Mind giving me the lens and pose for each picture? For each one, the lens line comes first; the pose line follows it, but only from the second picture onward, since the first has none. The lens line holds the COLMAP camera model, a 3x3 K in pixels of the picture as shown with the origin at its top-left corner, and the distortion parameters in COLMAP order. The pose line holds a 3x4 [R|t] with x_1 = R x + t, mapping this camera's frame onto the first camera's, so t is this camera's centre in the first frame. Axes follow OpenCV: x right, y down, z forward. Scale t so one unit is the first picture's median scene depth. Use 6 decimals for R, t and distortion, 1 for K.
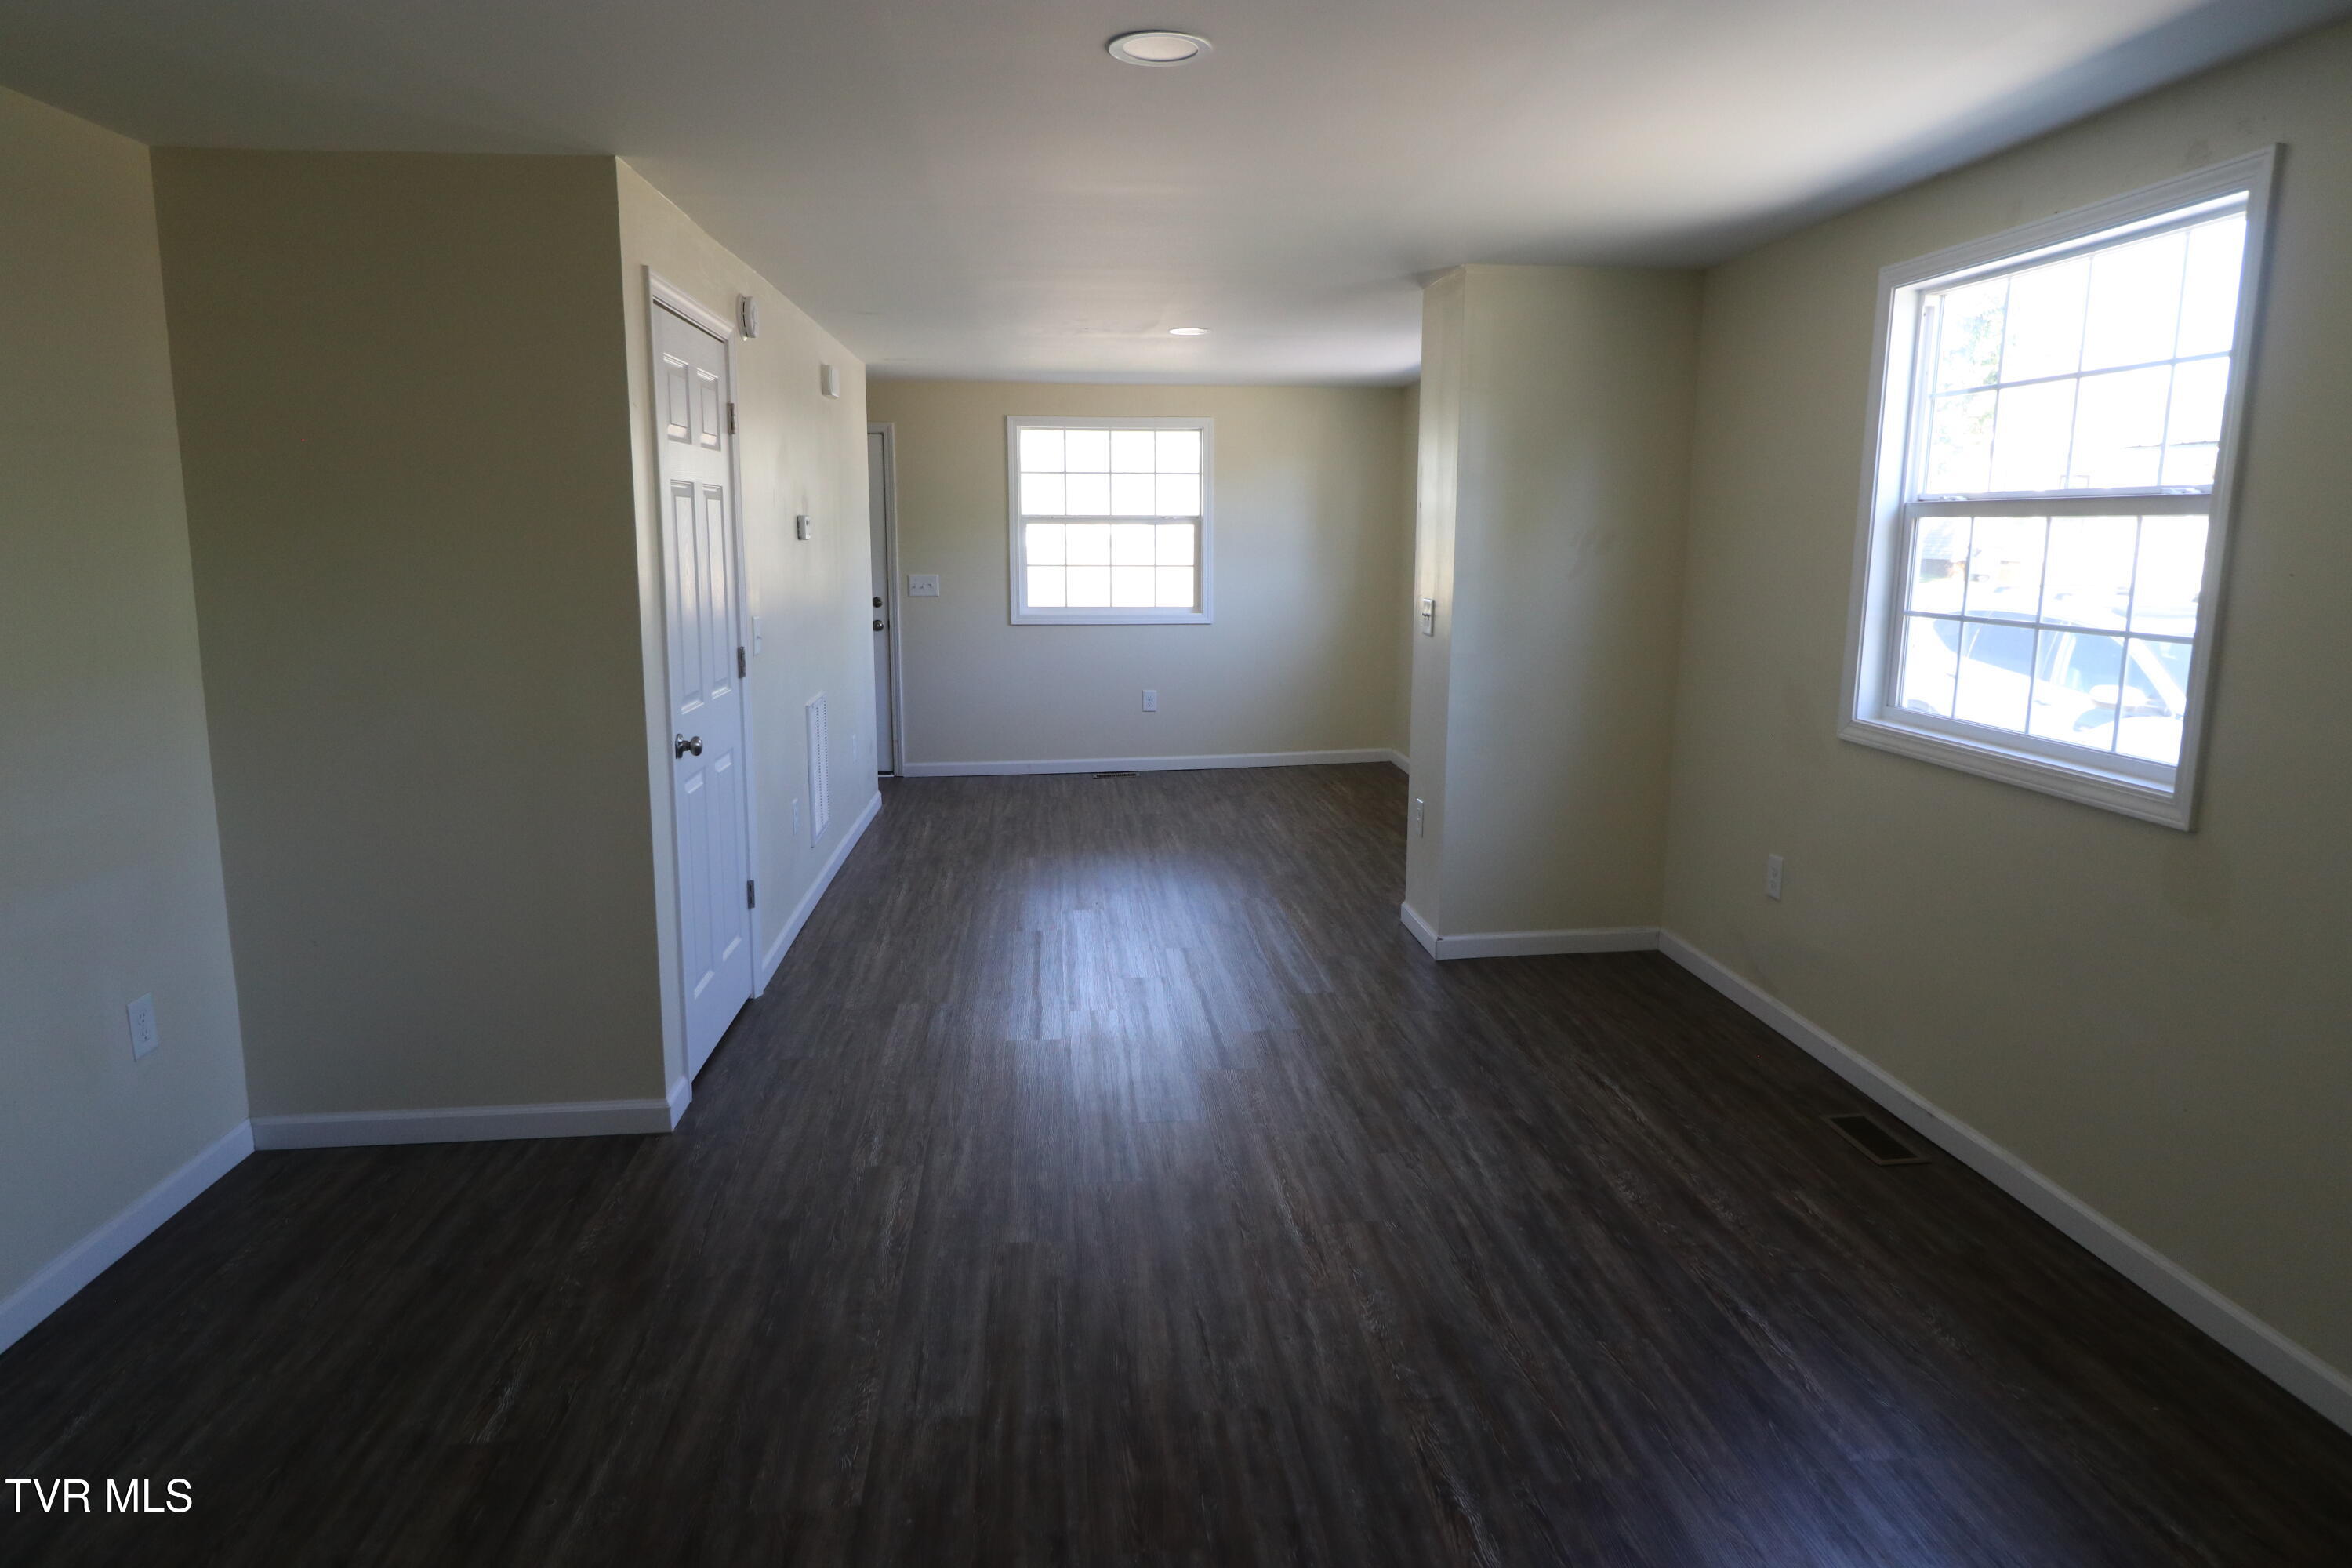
lens RADIAL K [[1428.5, 0, 1167.7], [0, 1428.5, 781.2], [0, 0, 1]] dist [0.004843, -0.010431]
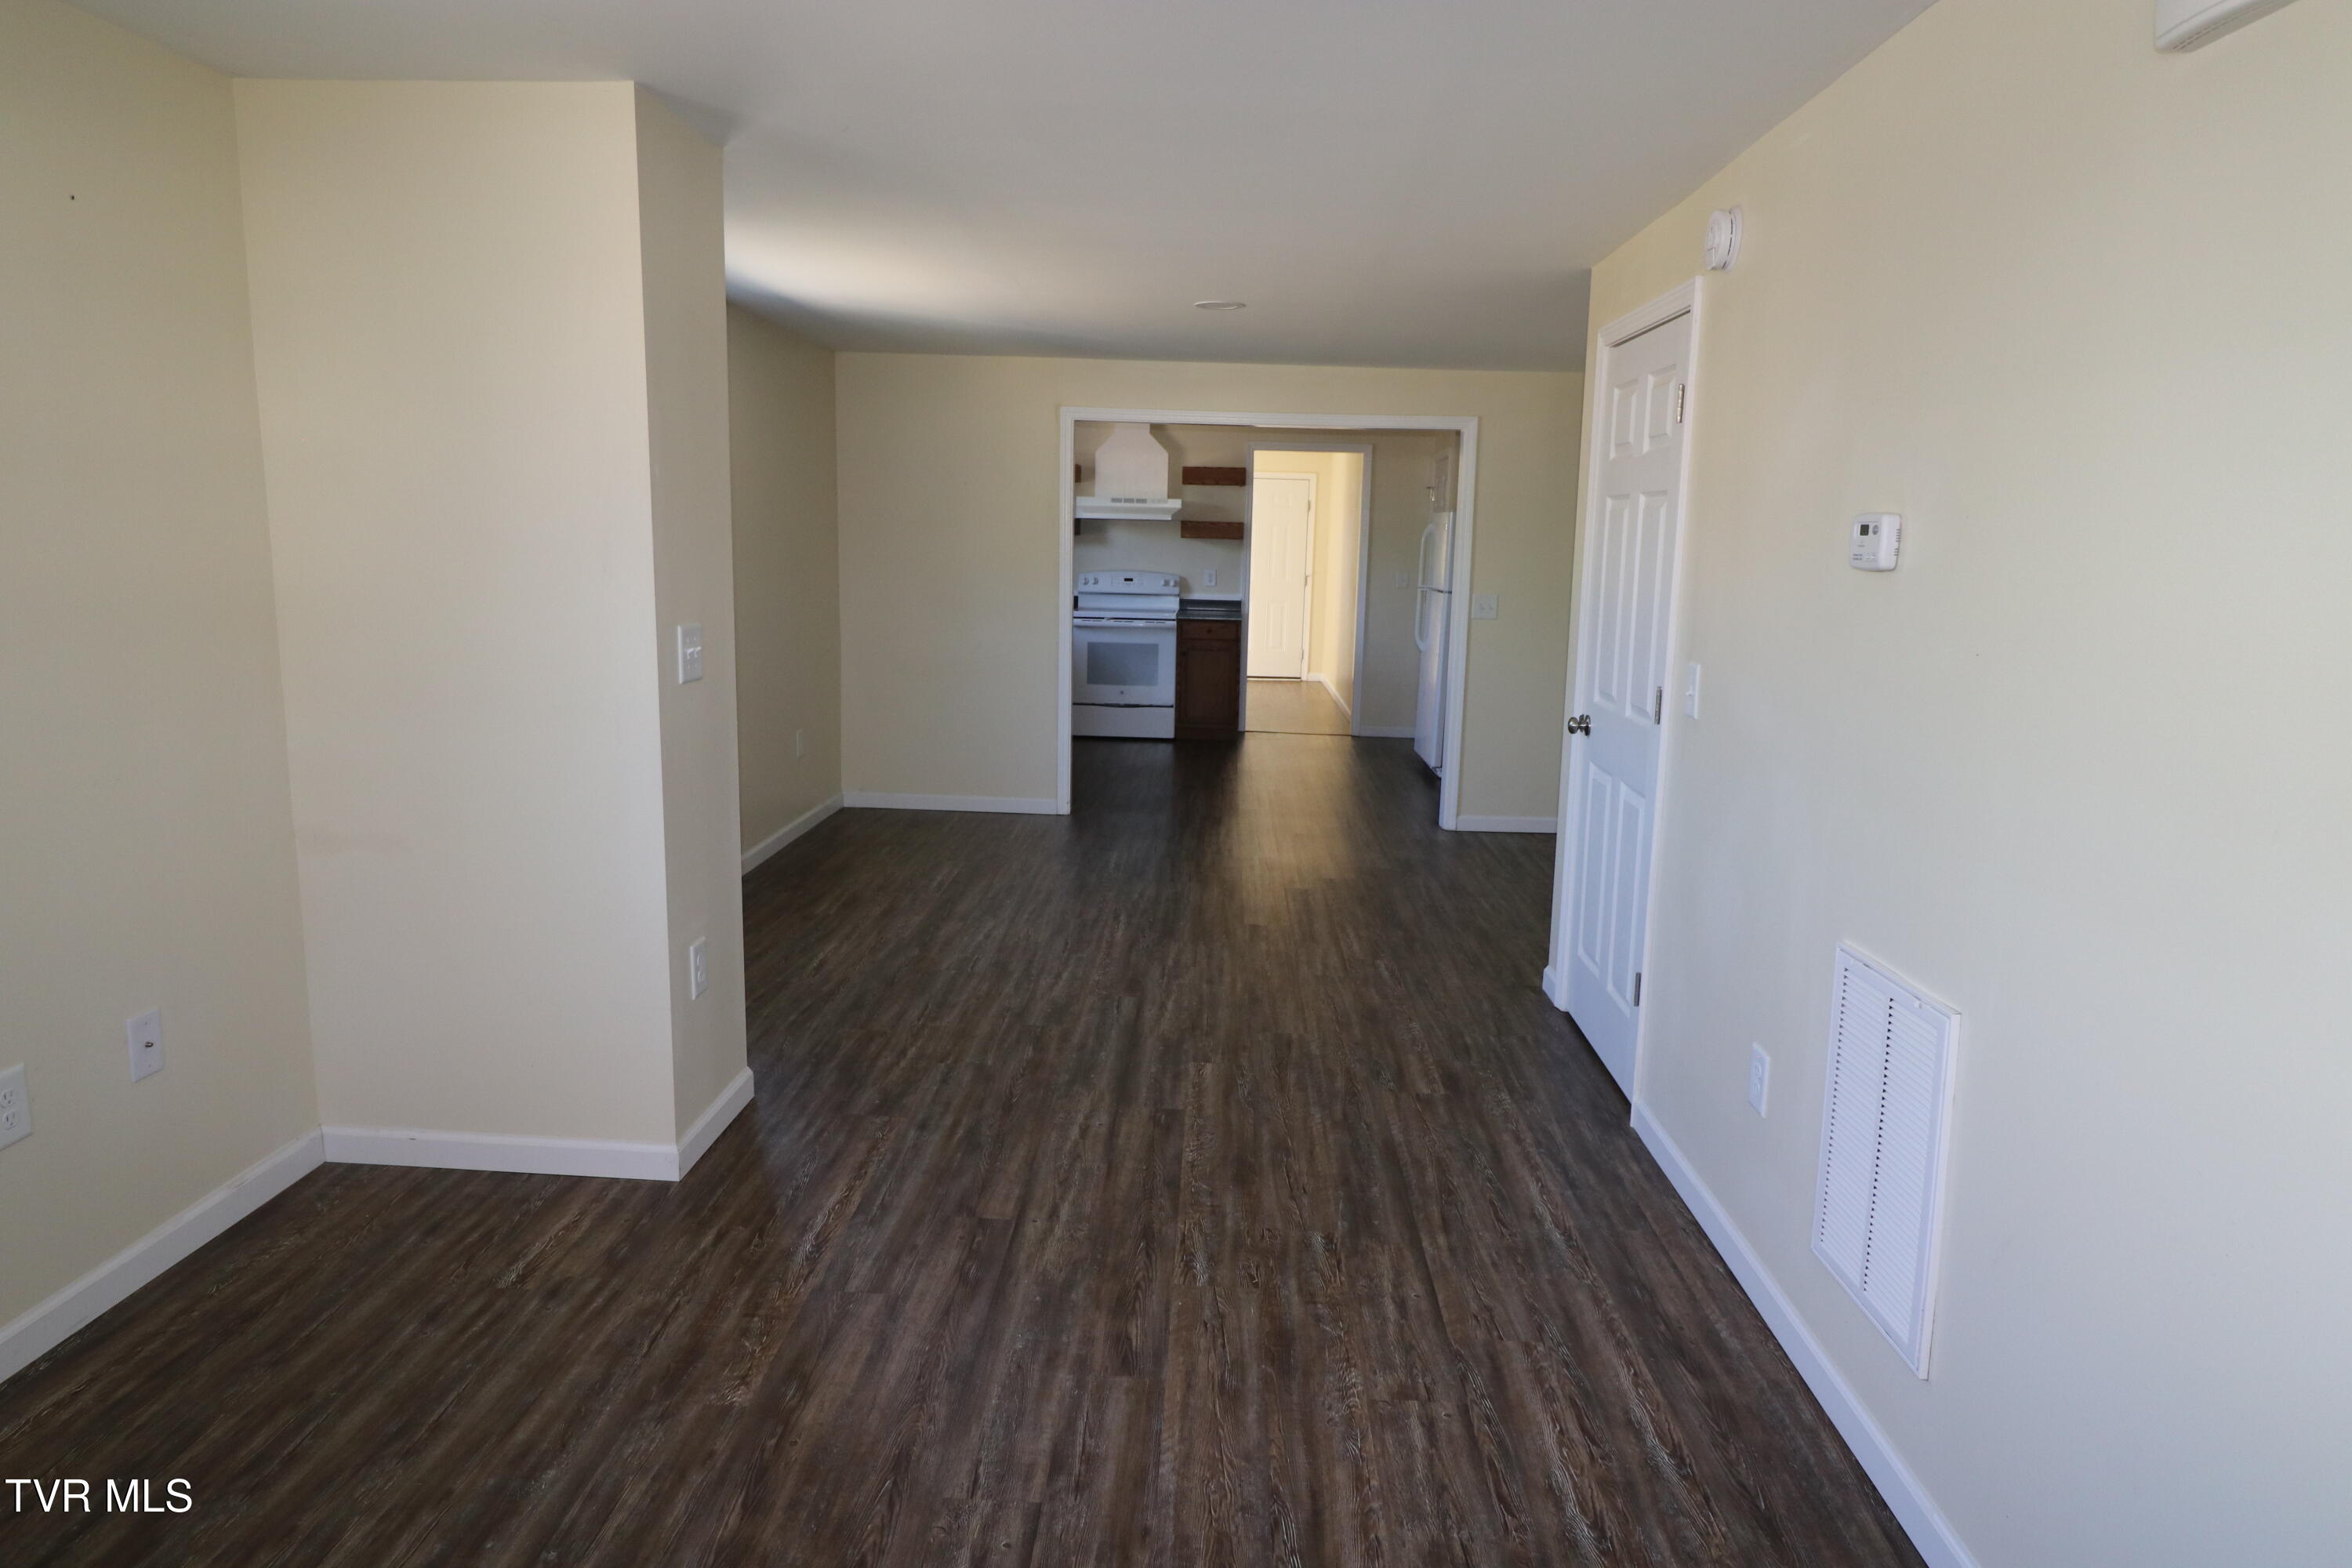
lens RADIAL K [[1428.5, 0, 1169.5], [0, 1428.5, 786.1], [0, 0, 1]] dist [0.004843, -0.010431]
pose [[-0.991889, -0.047509, 0.117893, -0.096122], [-0.004080, 0.938943, 0.344049, -0.254477], [-0.127040, 0.340778, -0.931521, 1.444955]]
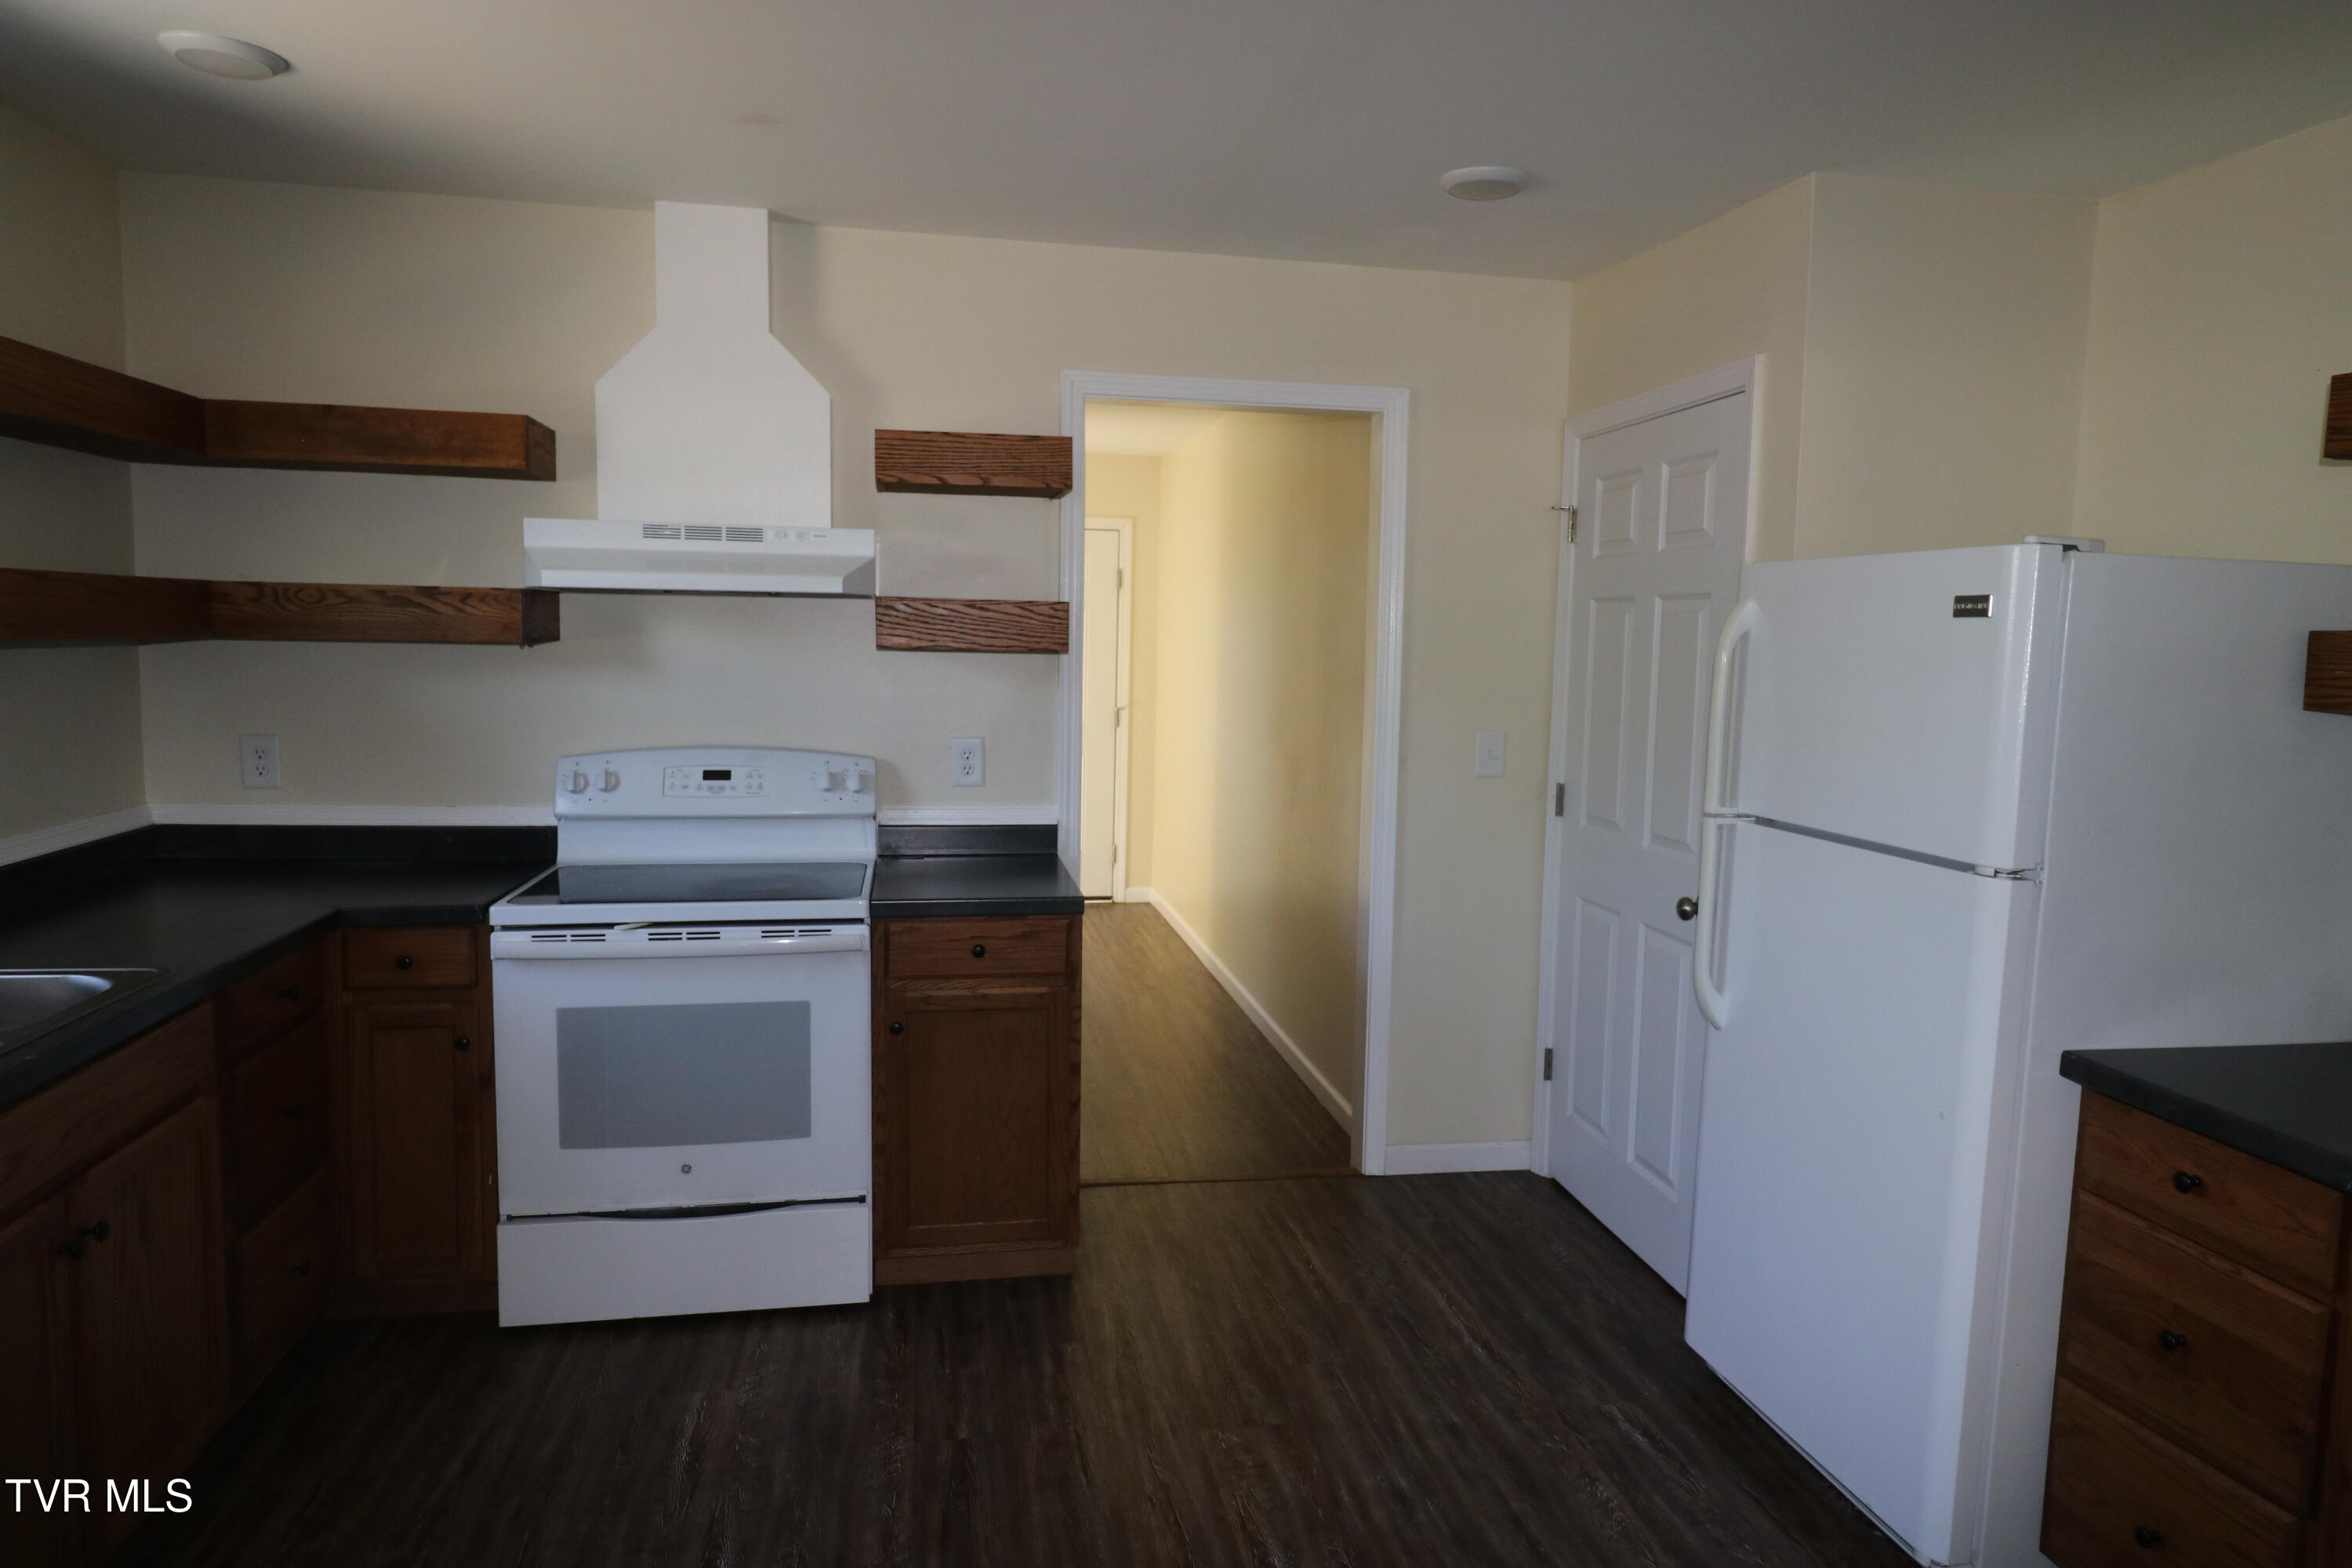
lens RADIAL K [[1428.5, 0, 1186.0], [0, 1428.5, 769.9], [0, 0, 1]] dist [0.004843, -0.010431]
pose [[-0.995000, -0.011484, -0.099216, -0.031502], [-0.037912, 0.962449, 0.268804, -0.159786], [0.092404, 0.271221, -0.958071, 0.906703]]
